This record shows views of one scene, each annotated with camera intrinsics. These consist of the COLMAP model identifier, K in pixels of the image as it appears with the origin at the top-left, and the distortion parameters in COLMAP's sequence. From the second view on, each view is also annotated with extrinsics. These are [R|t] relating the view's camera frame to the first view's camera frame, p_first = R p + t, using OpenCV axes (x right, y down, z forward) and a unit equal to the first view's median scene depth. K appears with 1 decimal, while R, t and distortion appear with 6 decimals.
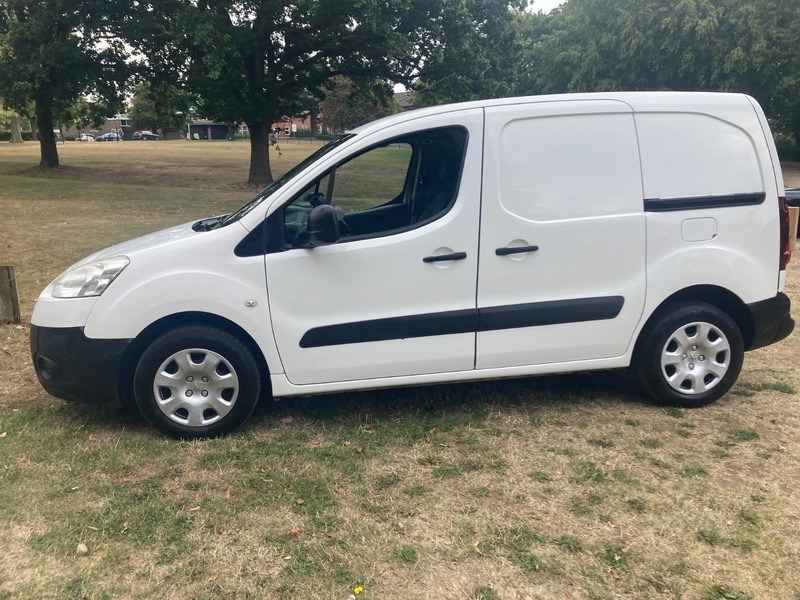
lens RADIAL K [[633.7, 0, 400.0], [0, 633.7, 300.0], [0, 0, 1]] dist [0.011341, 0.003002]
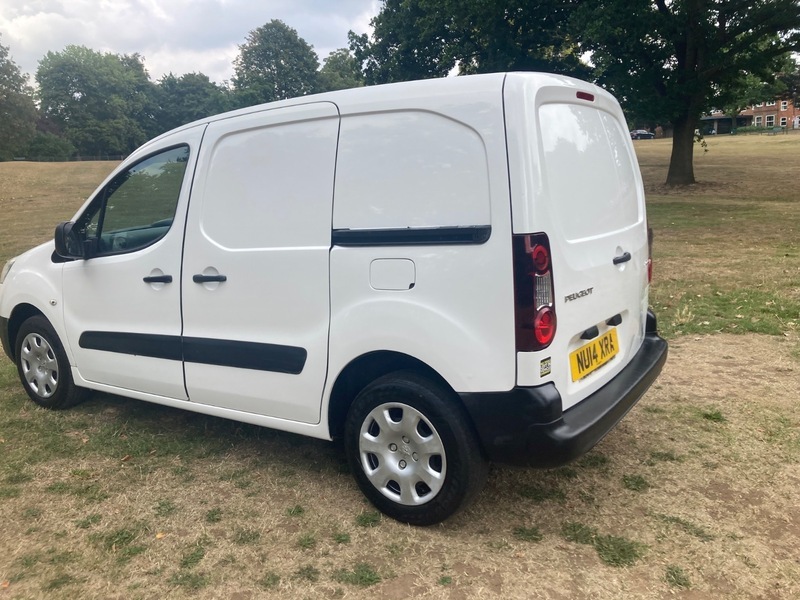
lens RADIAL K [[655.0, 0, 422.9], [0, 655.0, 296.8], [0, 0, 1]] dist [0.017271, 0.006224]
pose [[0.749555, 0.110334, -0.652682, 1.040669], [-0.116024, 0.992645, 0.034559, -0.122517], [0.651694, 0.049823, 0.756843, 0.499617]]
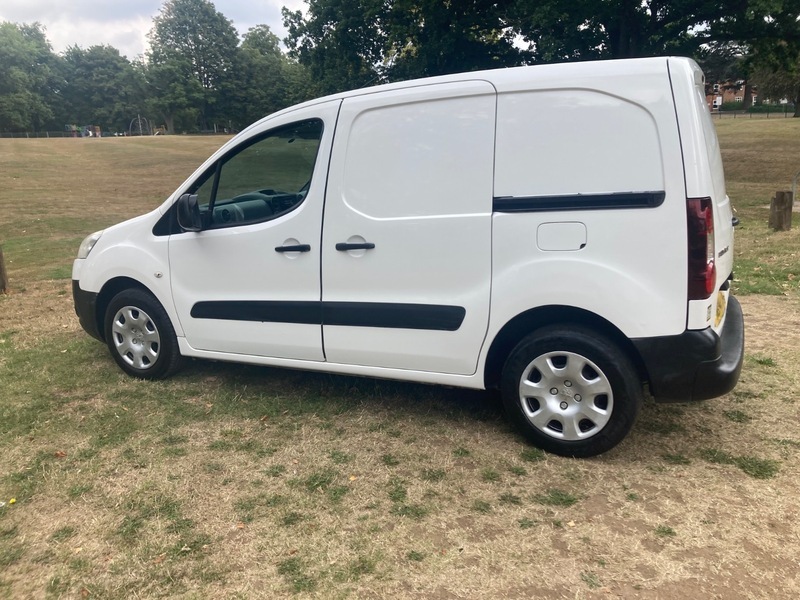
lens RADIAL K [[650.6, 0, 420.0], [0, 650.6, 300.8], [0, 0, 1]] dist [0.014188, 0.009725]
pose [[0.825475, 0.114481, -0.552707, 0.834578], [-0.100135, 0.993385, 0.056205, -0.061892], [0.555485, 0.008949, 0.831478, 0.232404]]
